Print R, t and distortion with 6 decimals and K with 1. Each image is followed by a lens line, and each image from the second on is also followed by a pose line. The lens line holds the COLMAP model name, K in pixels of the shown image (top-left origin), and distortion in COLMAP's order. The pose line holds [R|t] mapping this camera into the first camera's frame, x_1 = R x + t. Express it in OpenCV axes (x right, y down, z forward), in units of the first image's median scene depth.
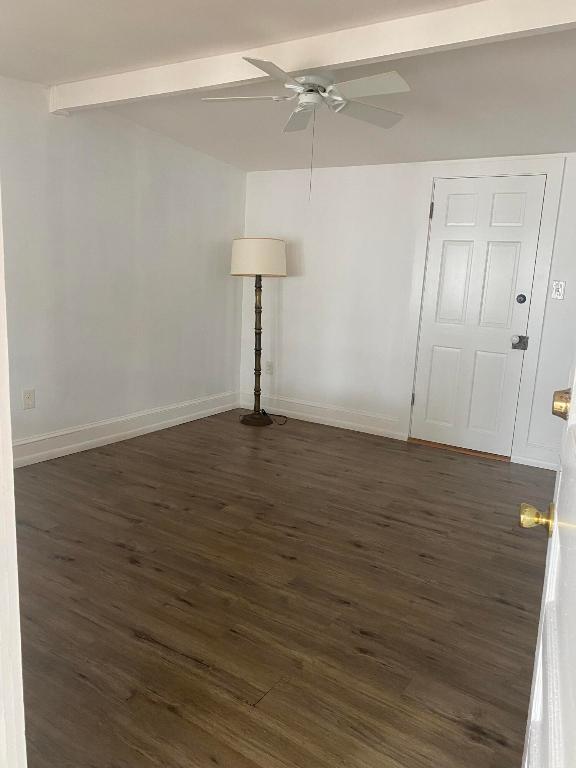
lens RADIAL K [[583.2, 0, 286.3], [0, 583.2, 372.7], [0, 0, 1]] dist [0.011602, -0.002478]
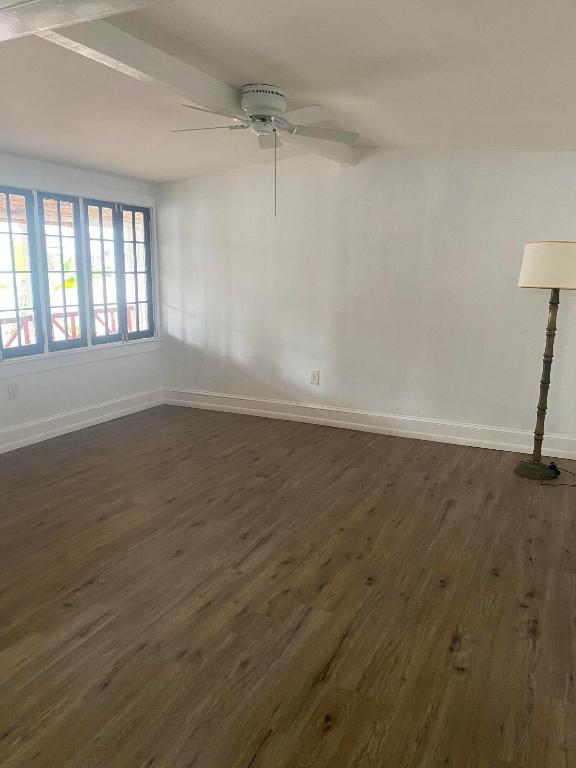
lens RADIAL K [[584.2, 0, 283.0], [0, 584.2, 373.3], [0, 0, 1]] dist [0.031068, -0.031273]
pose [[0.126177, 0.138121, -0.982345, 1.047563], [-0.176149, 0.977642, 0.114835, -0.124013], [0.976243, 0.158550, 0.147686, 0.832951]]
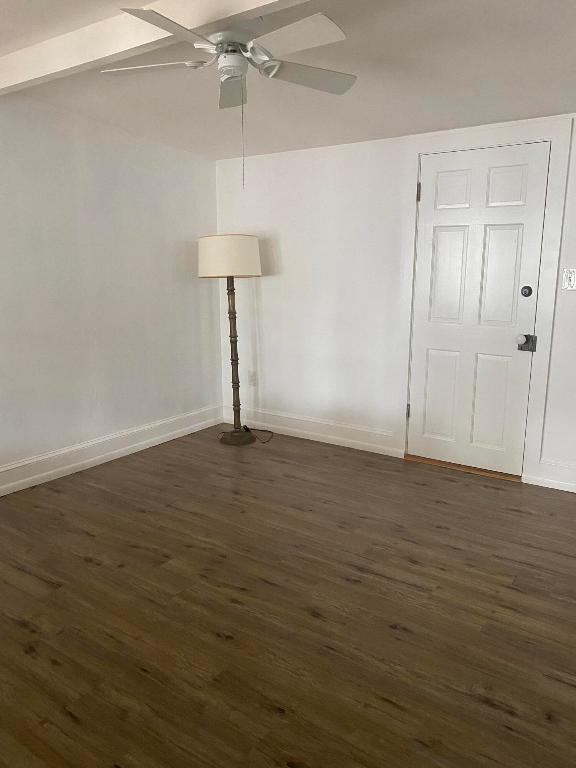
lens RADIAL K [[586.8, 0, 291.2], [0, 586.8, 375.2], [0, 0, 1]] dist [0.007713, 0.002900]
pose [[0.997942, -0.042183, -0.048302, 0.124743], [0.043121, 0.998898, 0.018540, -0.045140], [0.047466, -0.020585, 0.998661, 0.167748]]
